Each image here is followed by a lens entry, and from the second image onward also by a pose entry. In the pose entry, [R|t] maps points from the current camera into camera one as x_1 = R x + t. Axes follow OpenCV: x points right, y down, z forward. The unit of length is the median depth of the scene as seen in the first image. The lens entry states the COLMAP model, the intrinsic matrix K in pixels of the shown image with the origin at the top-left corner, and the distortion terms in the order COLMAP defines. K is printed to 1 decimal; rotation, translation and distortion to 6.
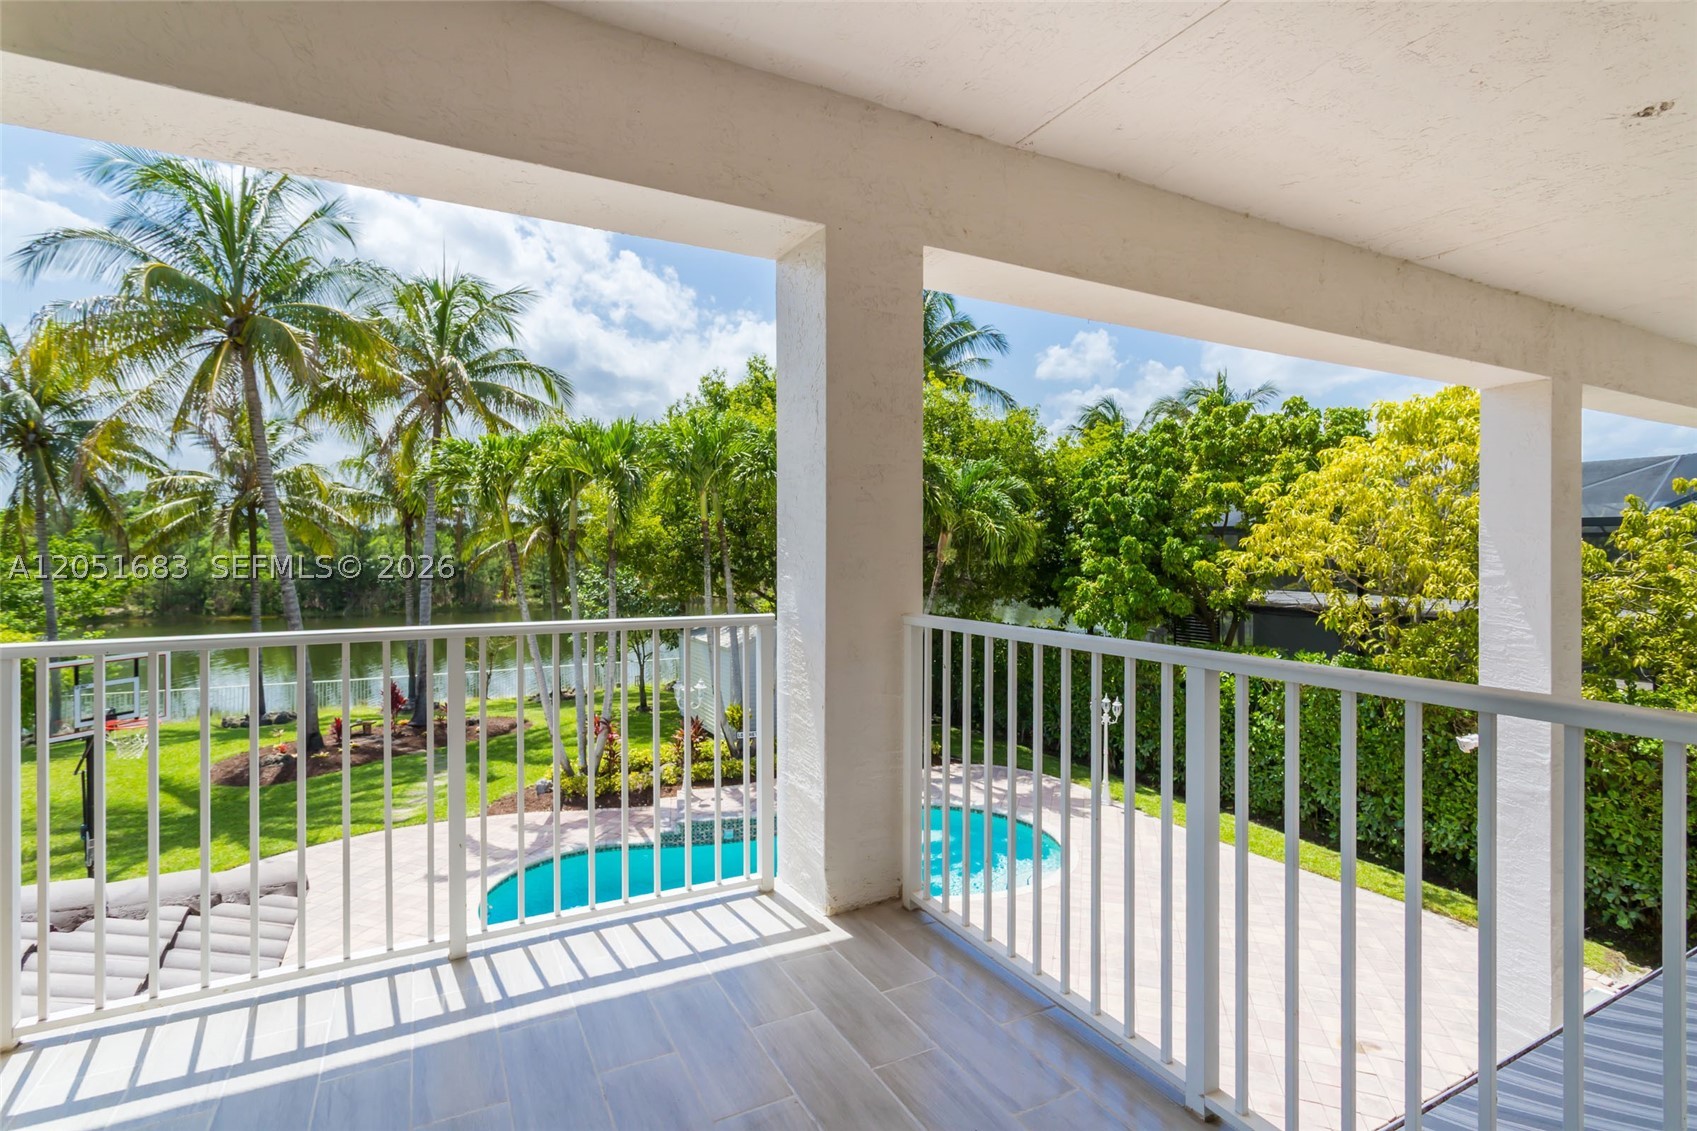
lens RADIAL K [[816.6, 0, 849.9], [0, 816.6, 547.5], [0, 0, 1]] dist [0.000235, -0.001179]
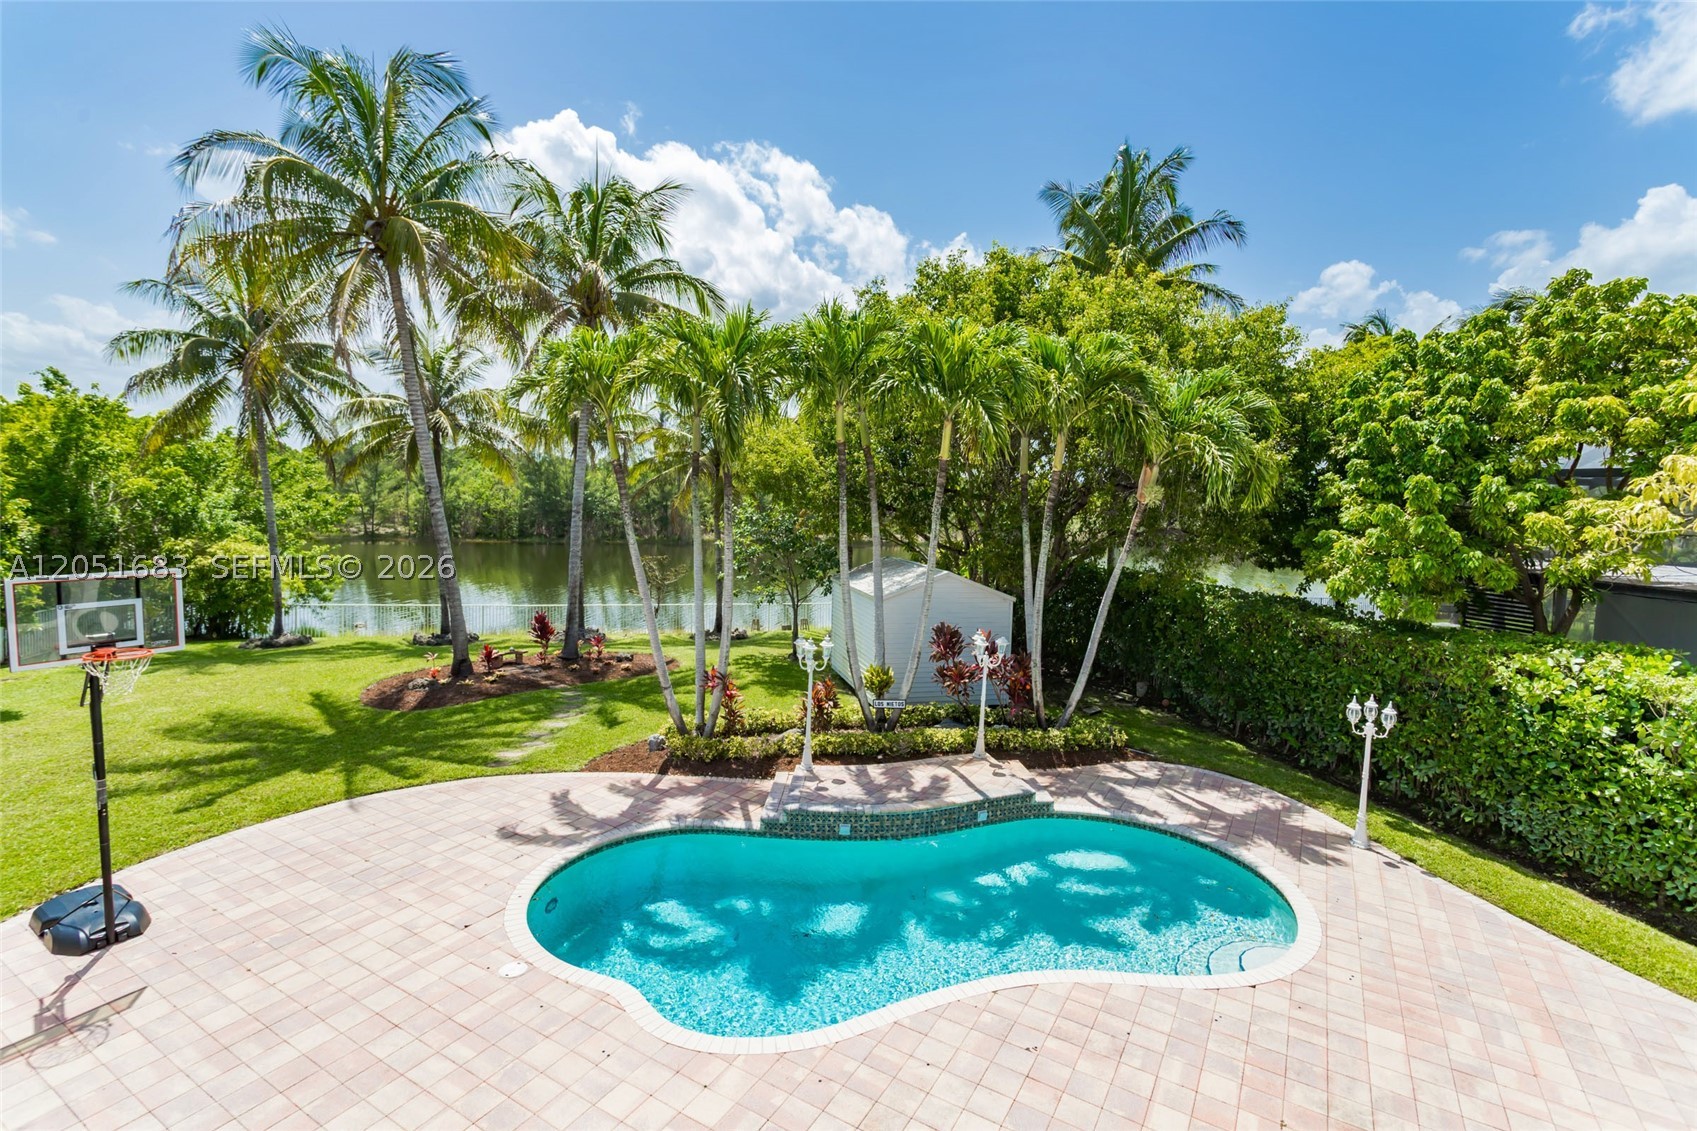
lens RADIAL K [[873.1, 0, 848.5], [0, 873.1, 565.5], [0, 0, 1]] dist [0.000333, -0.000046]
pose [[0.975985, 0.048985, -0.212258, 0.020479], [-0.030223, 0.995415, 0.090754, 0.009807], [0.215730, -0.082160, 0.972990, 0.141687]]
